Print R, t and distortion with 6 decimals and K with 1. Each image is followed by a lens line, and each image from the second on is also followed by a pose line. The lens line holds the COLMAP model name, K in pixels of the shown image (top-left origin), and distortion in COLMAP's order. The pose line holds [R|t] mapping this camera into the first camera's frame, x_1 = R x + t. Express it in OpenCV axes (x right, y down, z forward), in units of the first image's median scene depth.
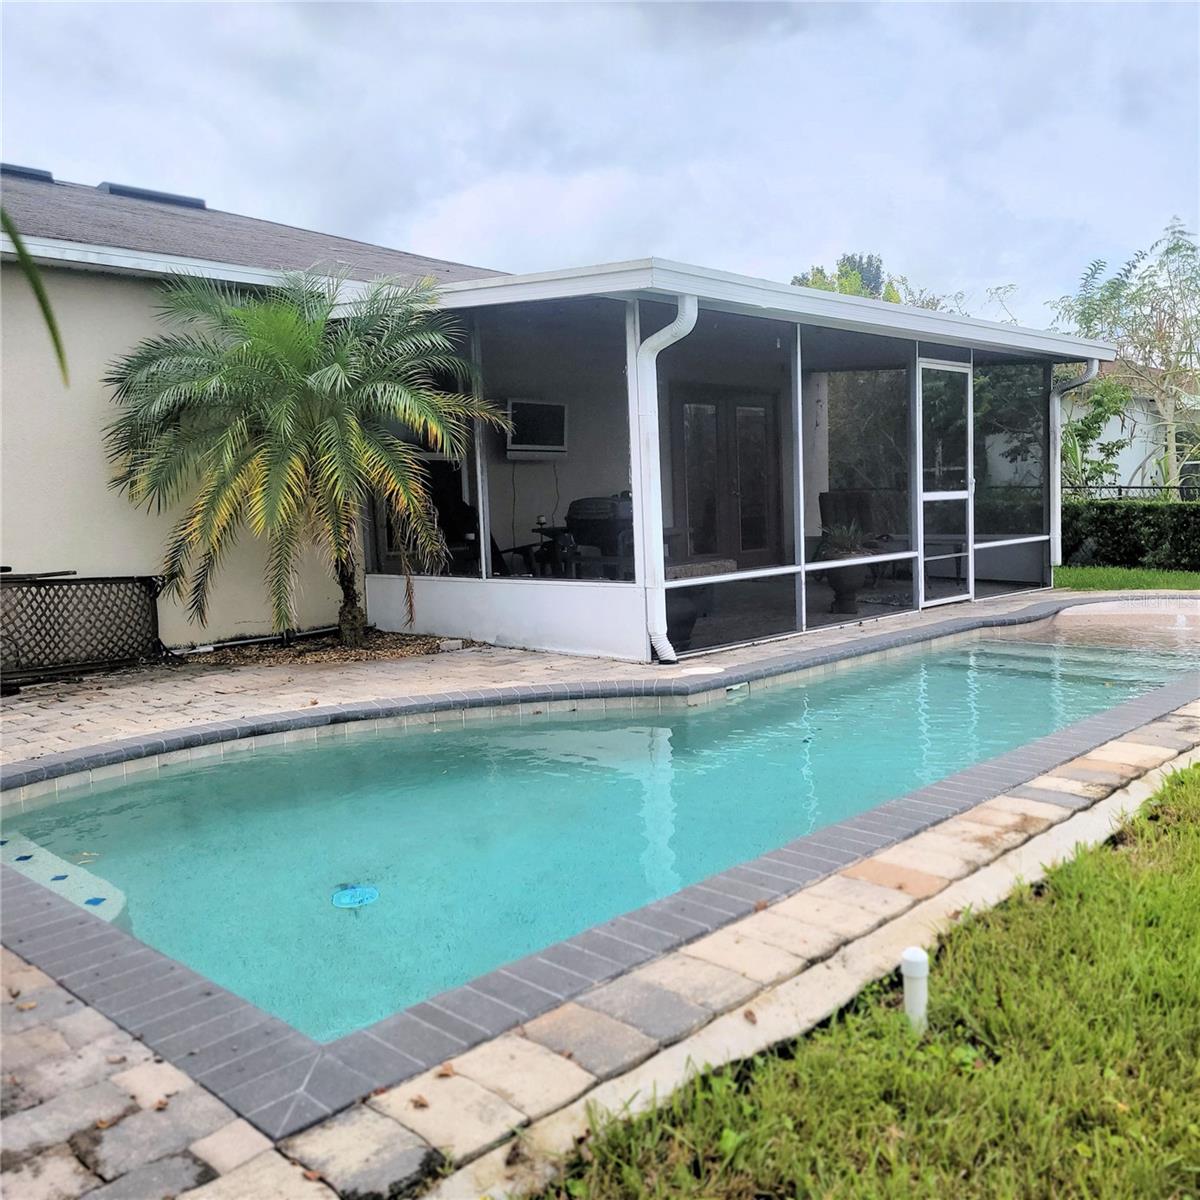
lens RADIAL K [[1102.2, 0, 623.2], [0, 1102.2, 607.0], [0, 0, 1]] dist [0.079329, -0.076706]
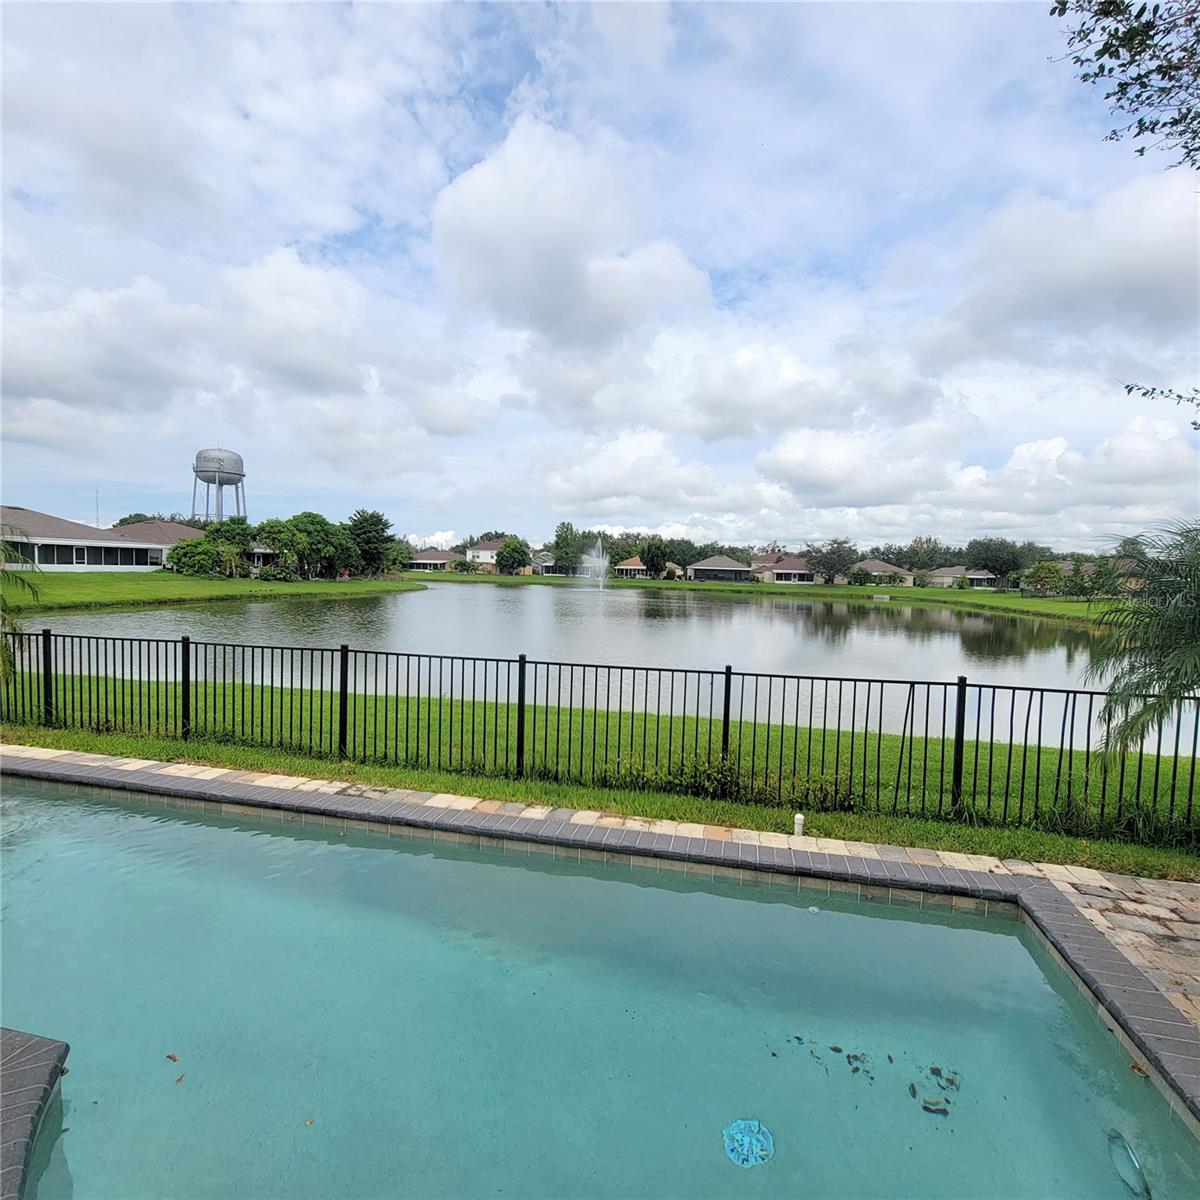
lens RADIAL K [[645.9, 0, 597.4], [0, 645.9, 613.3], [0, 0, 1]] dist [-0.013427, 0.000765]
pose [[-0.509672, -0.035283, 0.859645, -0.326470], [0.072589, 0.993833, 0.083827, -0.145494], [-0.857301, 0.105125, -0.503968, 0.802715]]
